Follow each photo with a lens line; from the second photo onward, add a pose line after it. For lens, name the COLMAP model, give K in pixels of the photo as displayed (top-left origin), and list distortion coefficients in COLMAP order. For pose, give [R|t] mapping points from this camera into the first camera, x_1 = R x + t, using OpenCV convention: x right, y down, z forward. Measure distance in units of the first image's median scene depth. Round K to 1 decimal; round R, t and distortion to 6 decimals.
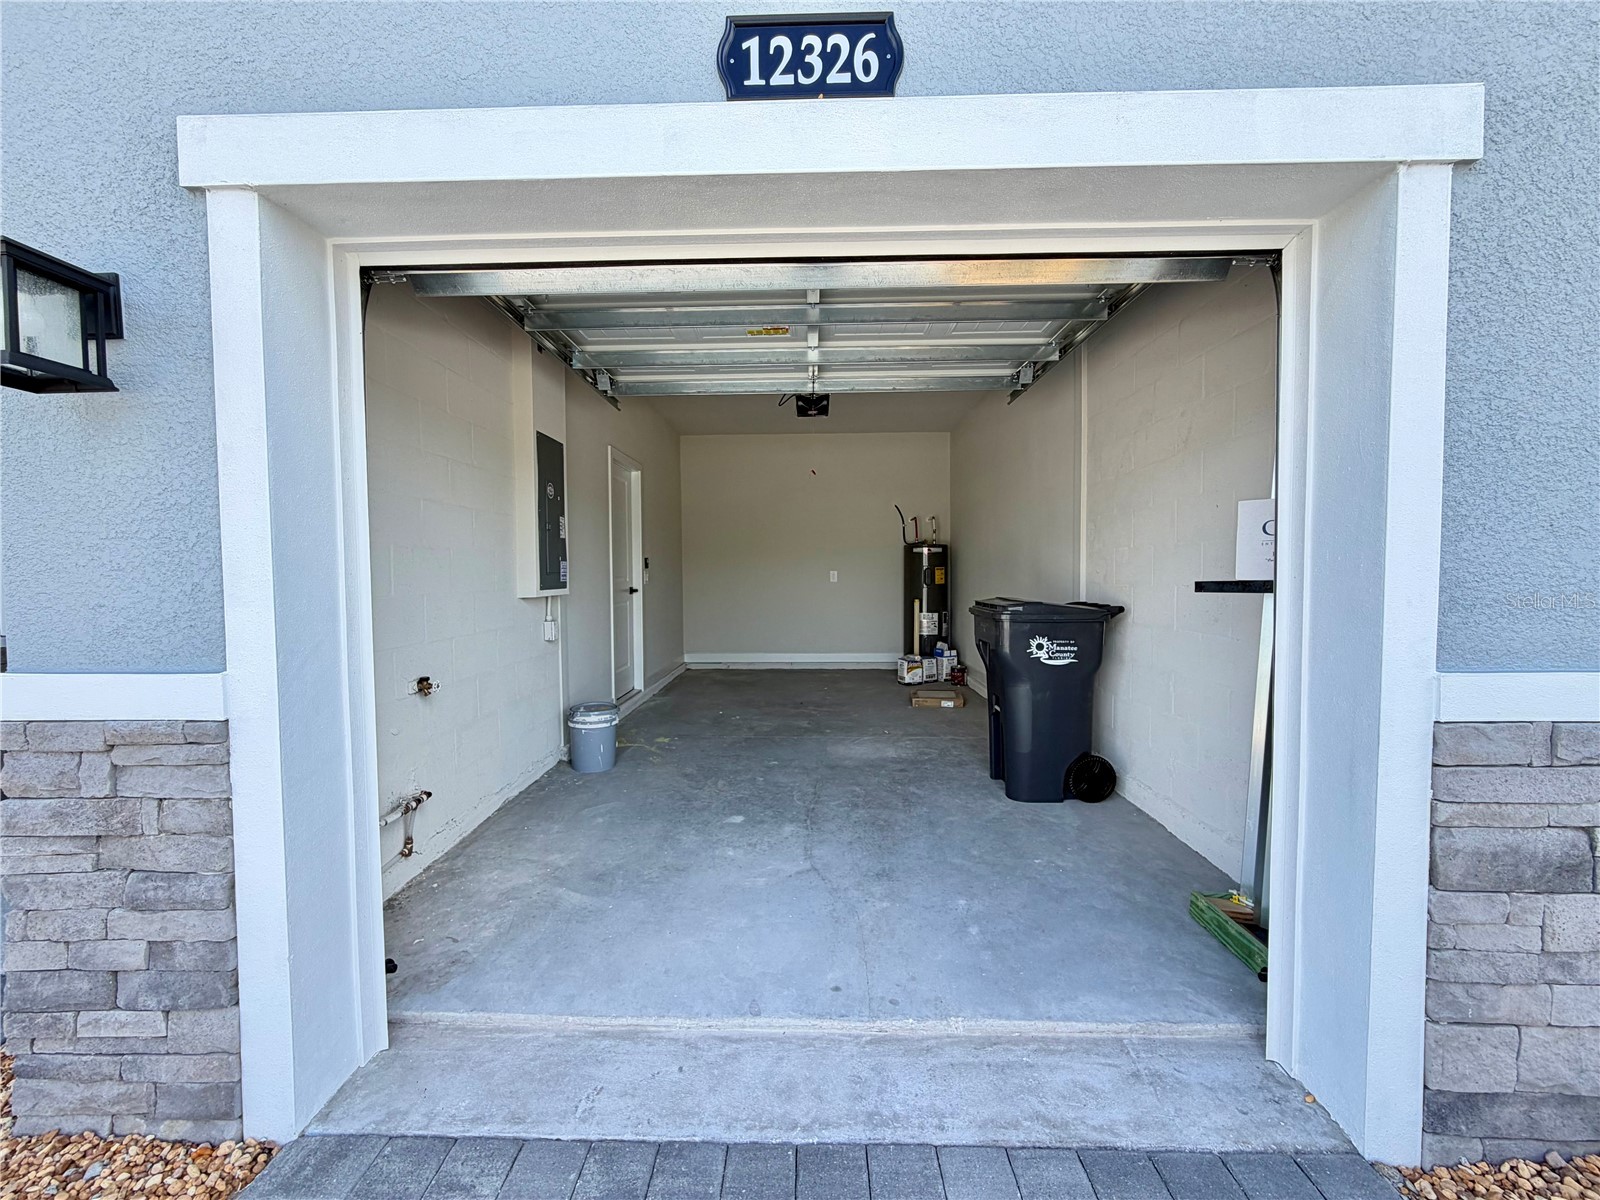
lens RADIAL K [[639.7, 0, 795.0], [0, 639.7, 602.1], [0, 0, 1]] dist [-0.000008, -0.000041]
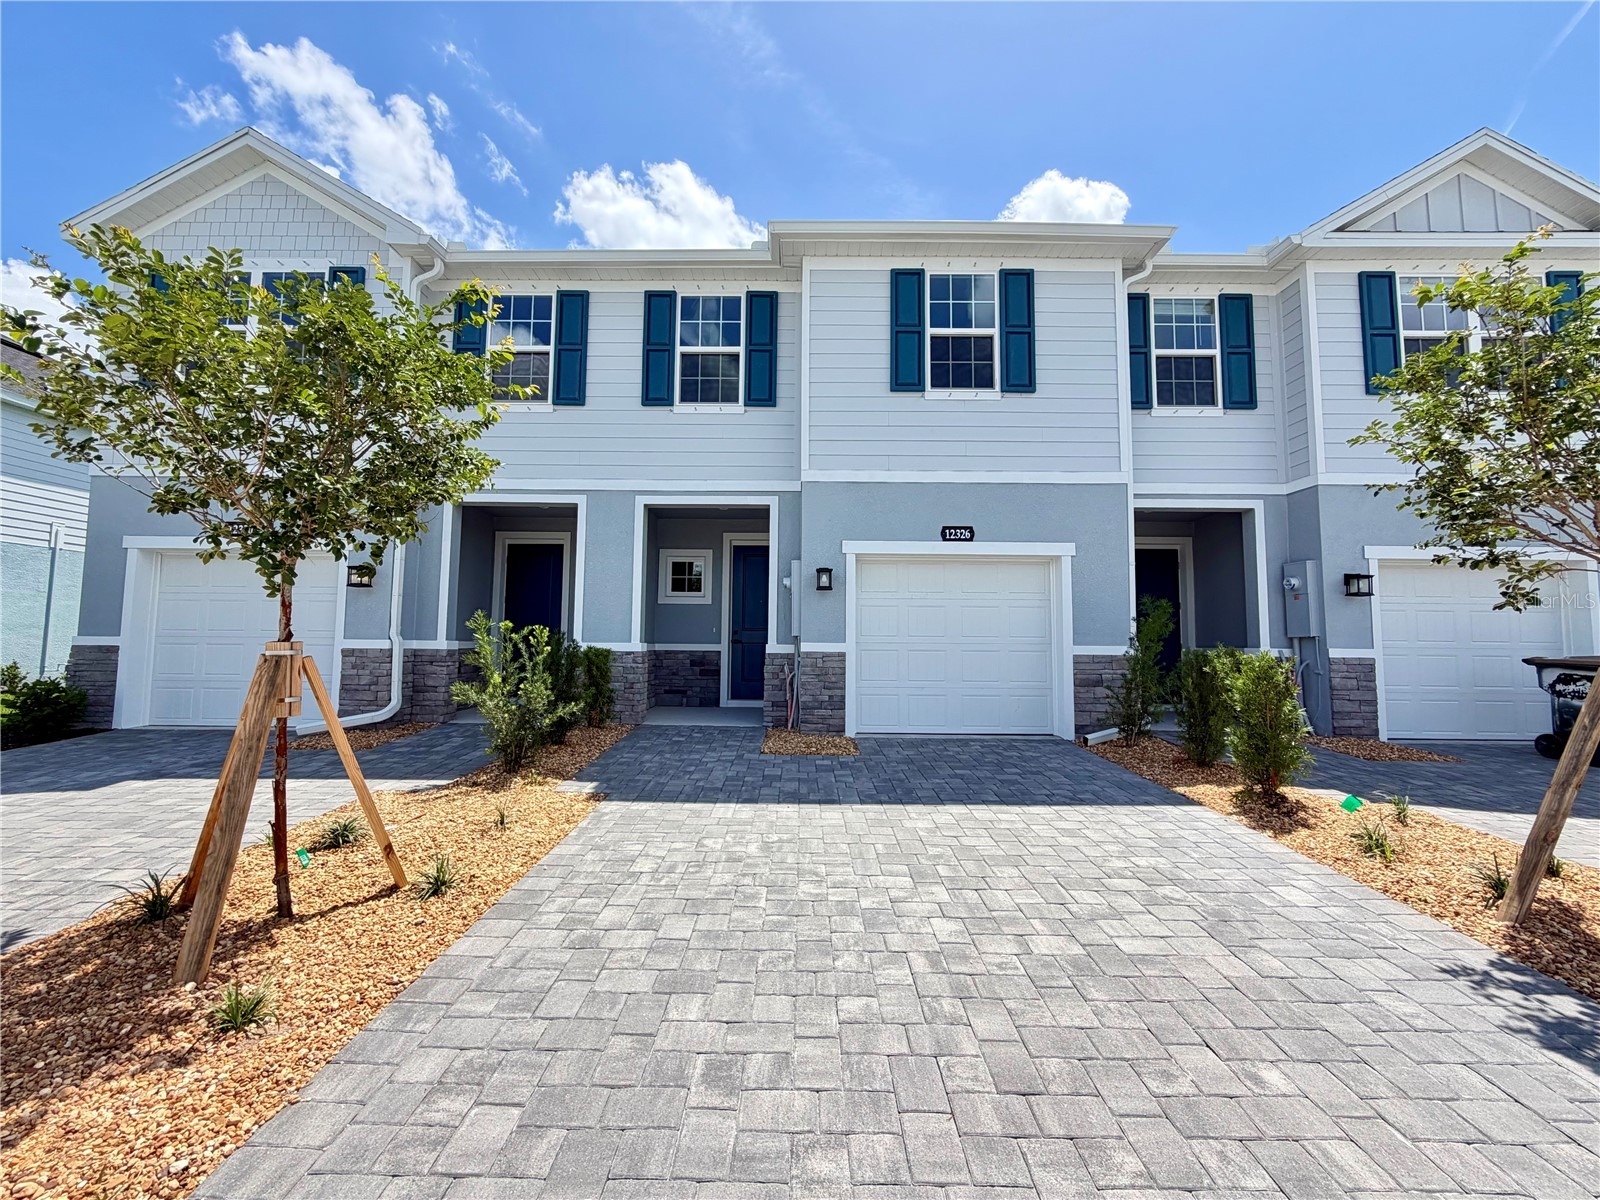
lens RADIAL K [[639.7, 0, 795.1], [0, 639.7, 602.3], [0, 0, 1]] dist [-0.000008, -0.000041]
pose [[0.999723, 0.016681, 0.016630, -1.456998], [-0.014872, 0.994517, -0.103517, 0.340641], [-0.018265, 0.103241, 0.994489, -4.401139]]
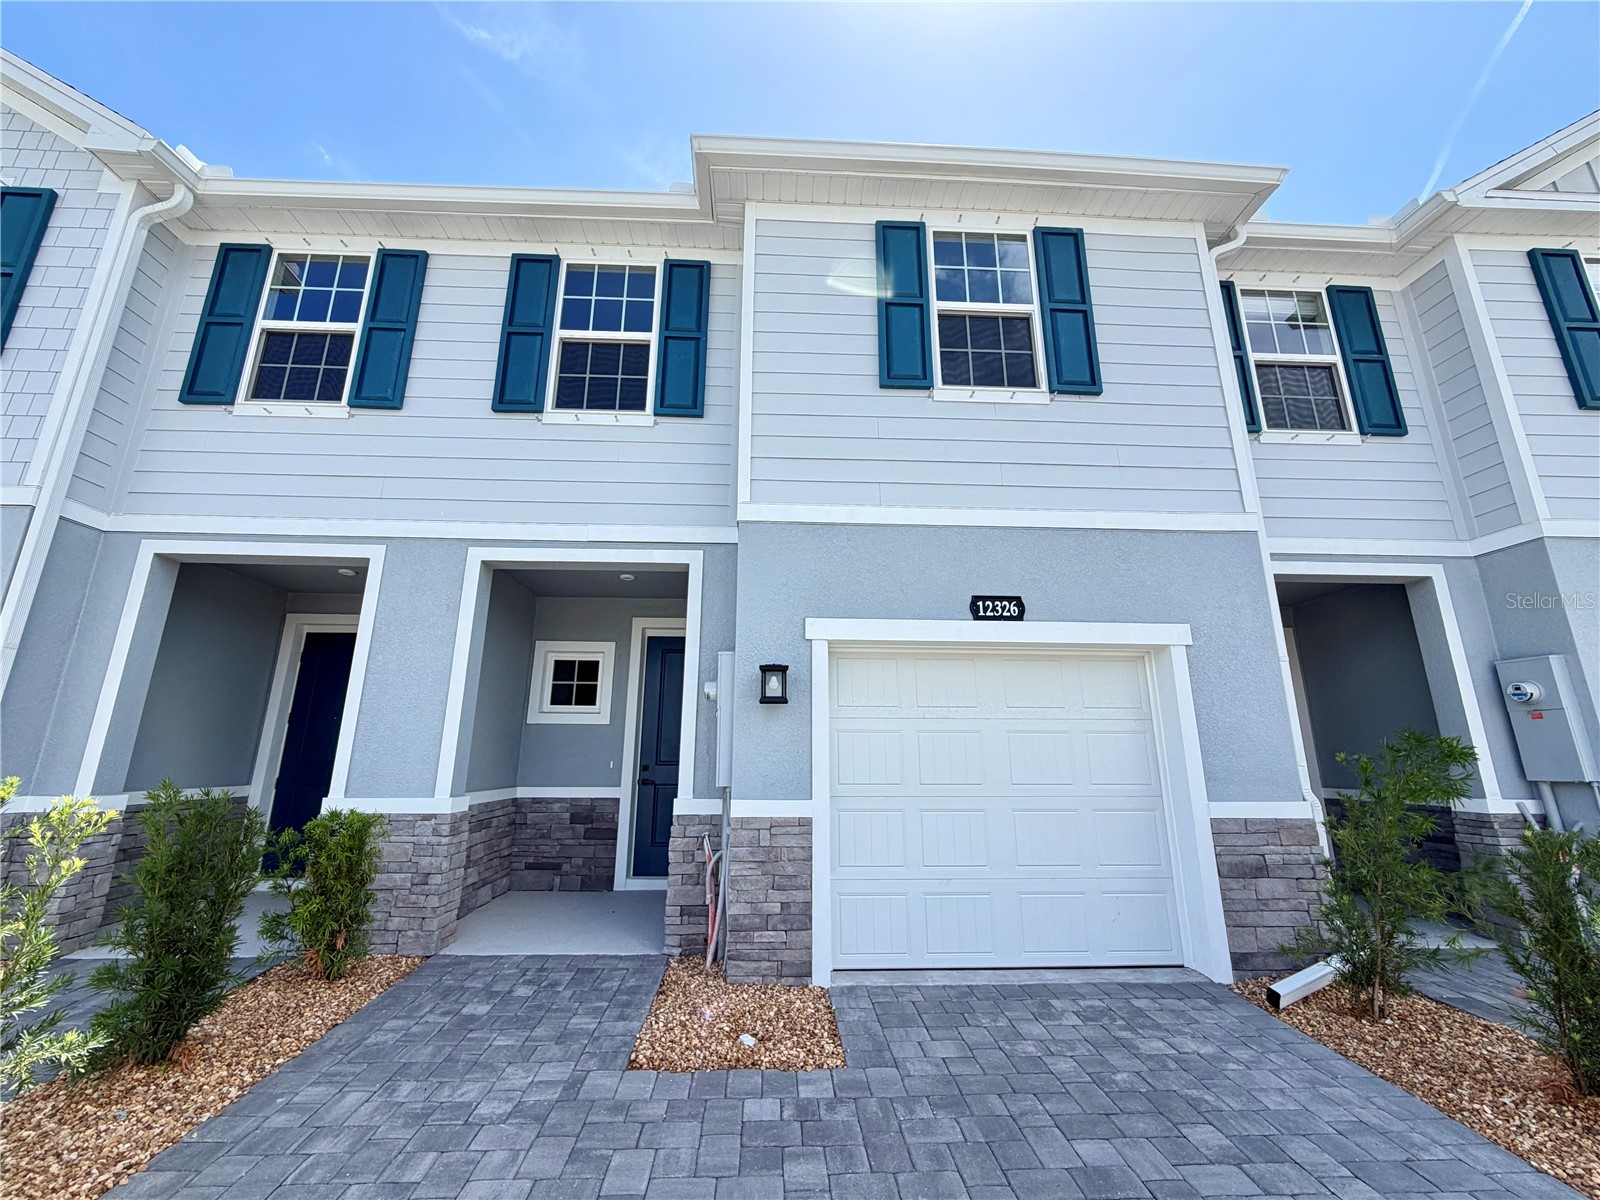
lens RADIAL K [[639.7, 0, 796.2], [0, 639.7, 598.7], [0, 0, 1]] dist [-0.000008, -0.000041]
pose [[0.997298, 0.027907, 0.067949, -1.237045], [-0.007910, 0.960443, -0.278365, 0.043232], [-0.073030, 0.277075, 0.958069, -2.111988]]
